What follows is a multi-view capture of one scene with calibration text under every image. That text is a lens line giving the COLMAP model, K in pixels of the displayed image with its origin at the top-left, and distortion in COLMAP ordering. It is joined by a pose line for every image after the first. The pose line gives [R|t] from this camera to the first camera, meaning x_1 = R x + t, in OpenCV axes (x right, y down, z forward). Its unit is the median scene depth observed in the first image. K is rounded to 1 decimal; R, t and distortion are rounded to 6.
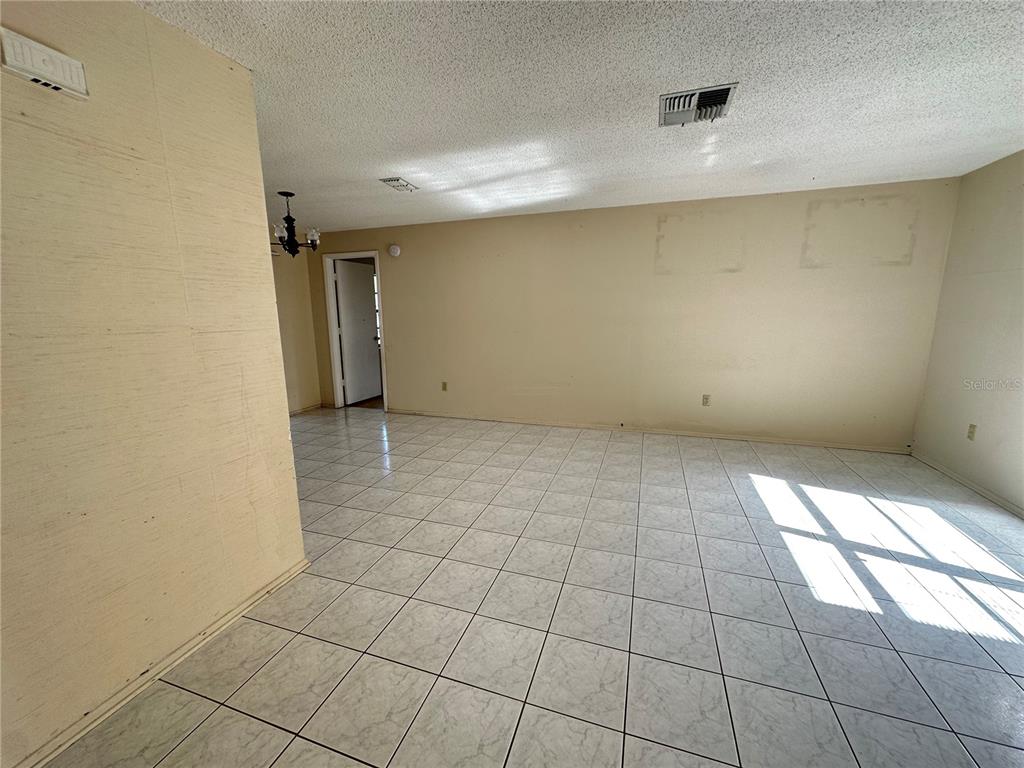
lens RADIAL K [[408.9, 0, 513.5], [0, 408.9, 385.1], [0, 0, 1]] dist [-0.000108, 0.000125]
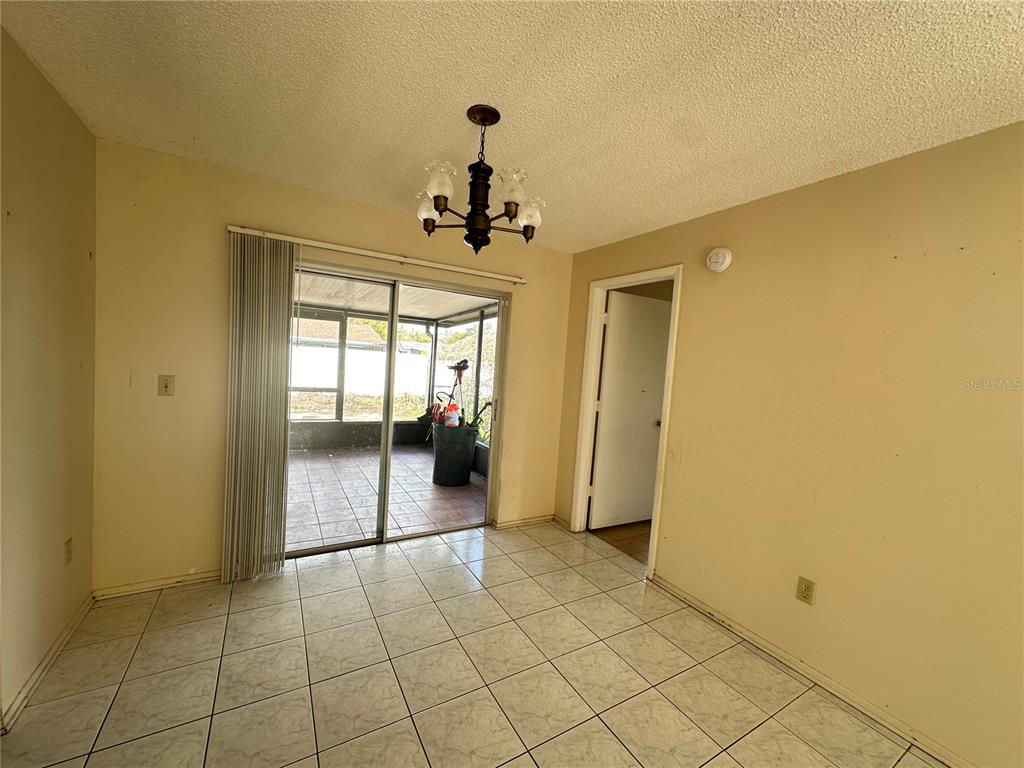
lens RADIAL K [[408.9, 0, 511.5], [0, 408.9, 385.6], [0, 0, 1]] dist [-0.000108, 0.000125]
pose [[0.754232, 0.099196, -0.649072, -0.141068], [-0.189731, 0.979279, -0.070810, -0.100833], [0.628599, 0.176556, 0.757424, 0.485637]]
